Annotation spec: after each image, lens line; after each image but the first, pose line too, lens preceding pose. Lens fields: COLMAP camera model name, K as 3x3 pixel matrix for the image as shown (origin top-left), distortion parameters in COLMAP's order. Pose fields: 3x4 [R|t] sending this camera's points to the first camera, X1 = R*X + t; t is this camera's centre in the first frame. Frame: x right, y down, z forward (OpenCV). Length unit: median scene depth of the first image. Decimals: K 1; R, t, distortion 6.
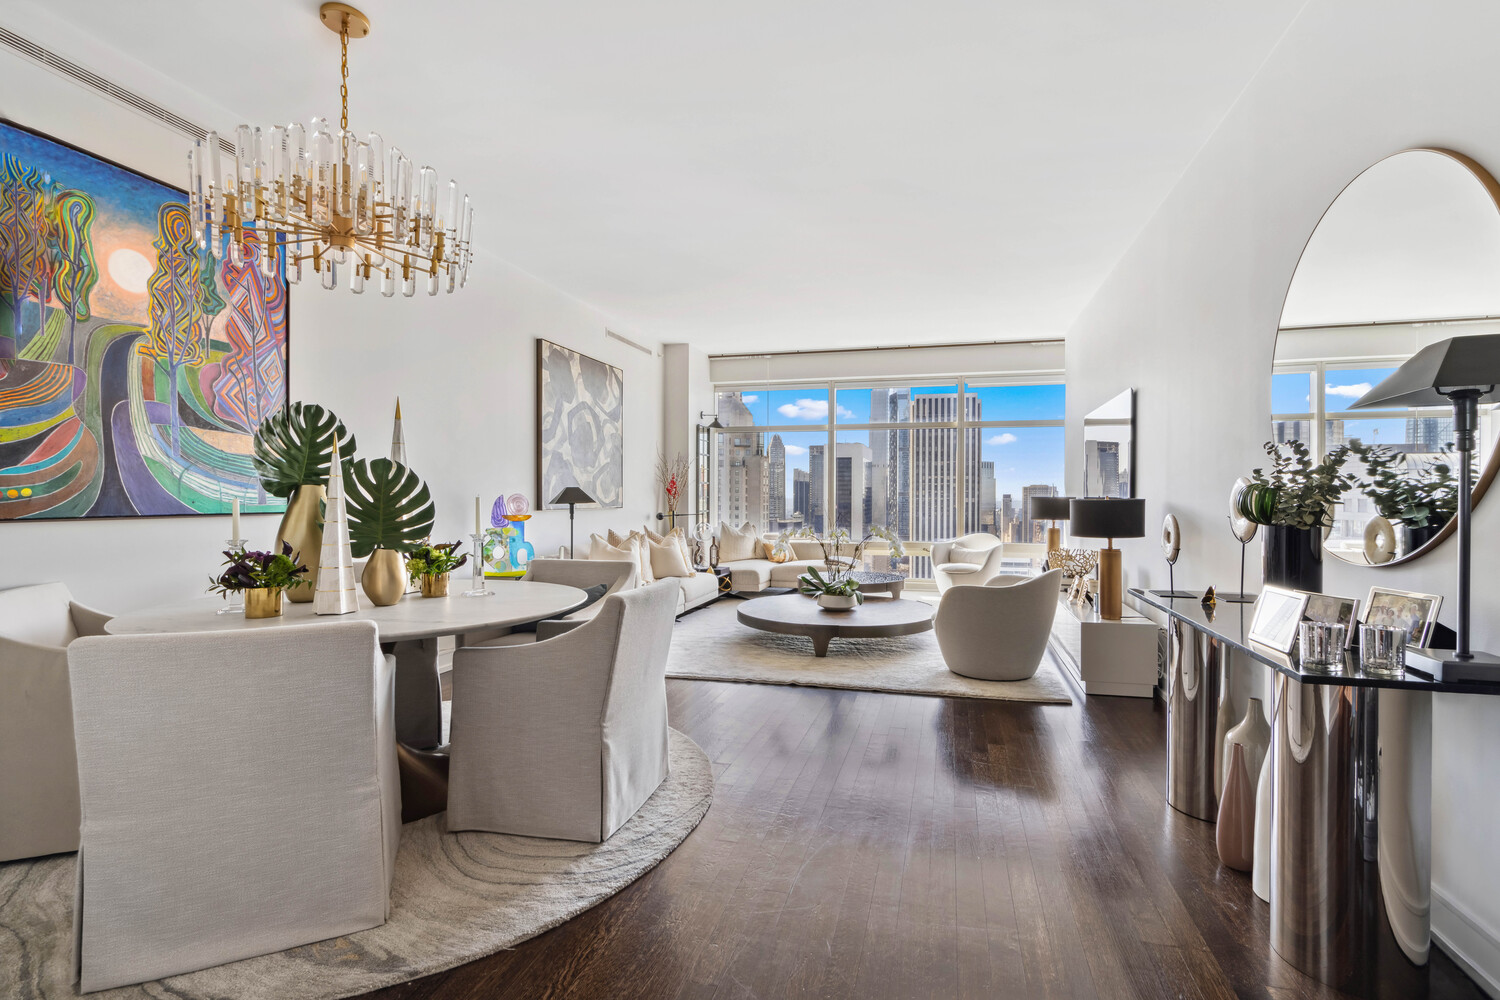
lens RADIAL K [[682.9, 0, 752.1], [0, 682.9, 505.8], [0, 0, 1]] dist [-0.001795, -0.000010]
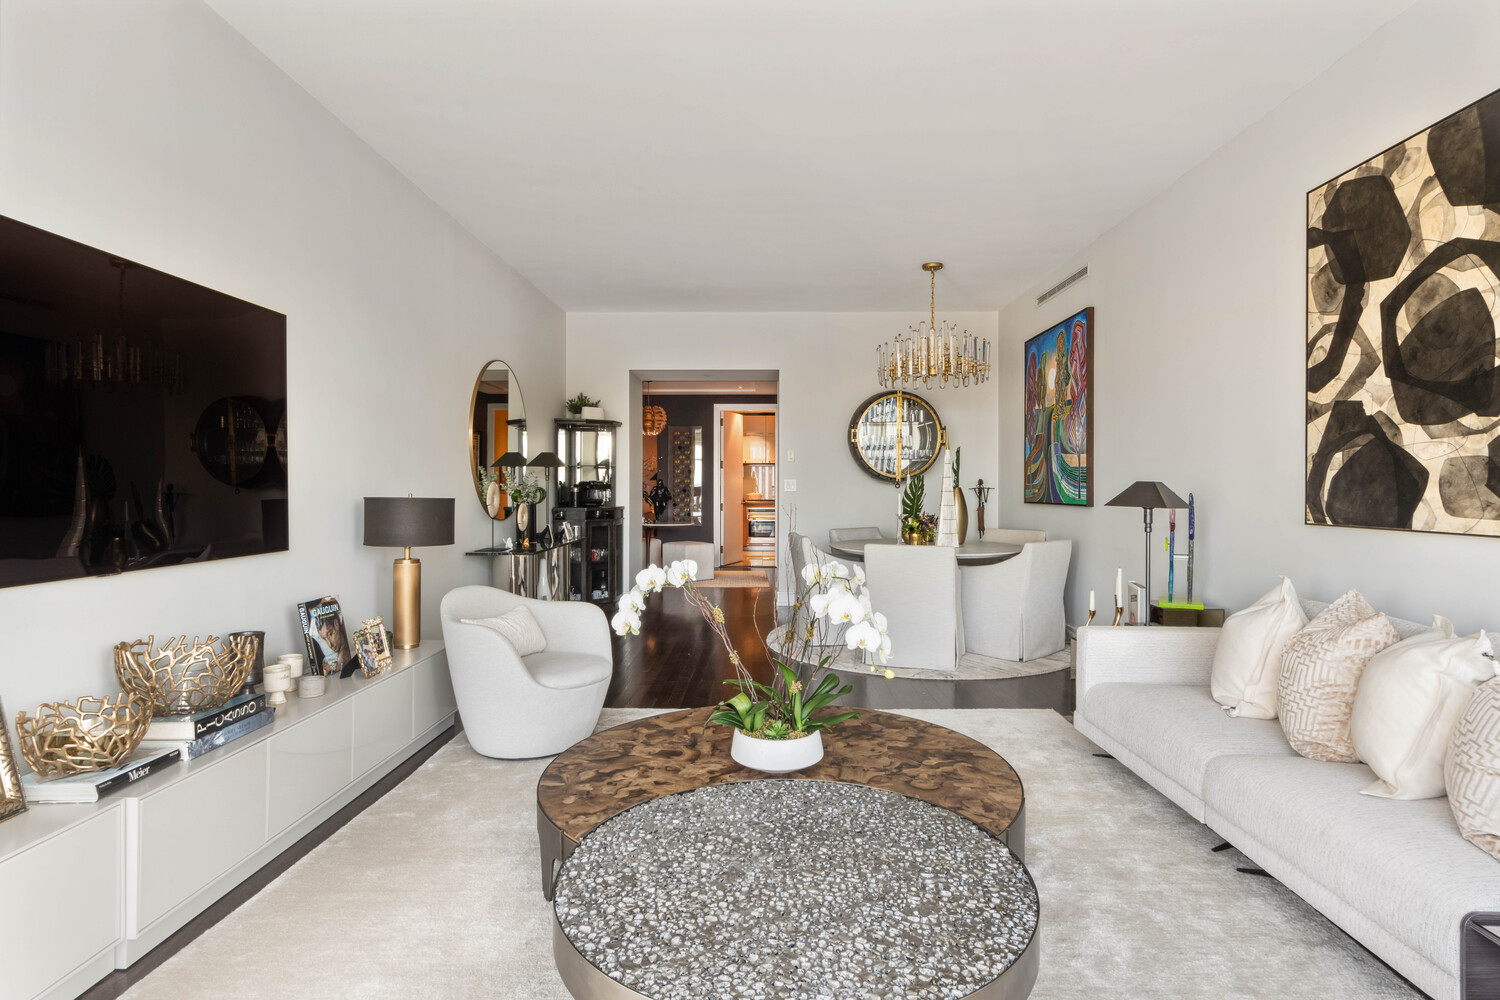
lens RADIAL K [[808.8, 0, 750.0], [0, 808.8, 500.0], [0, 0, 1]] dist [0.000578, 0.000232]
pose [[-0.967091, -0.000527, -0.254431, 0.246169], [-0.007798, 0.999590, 0.027569, -0.024221], [0.254312, 0.028645, -0.966698, 1.424736]]
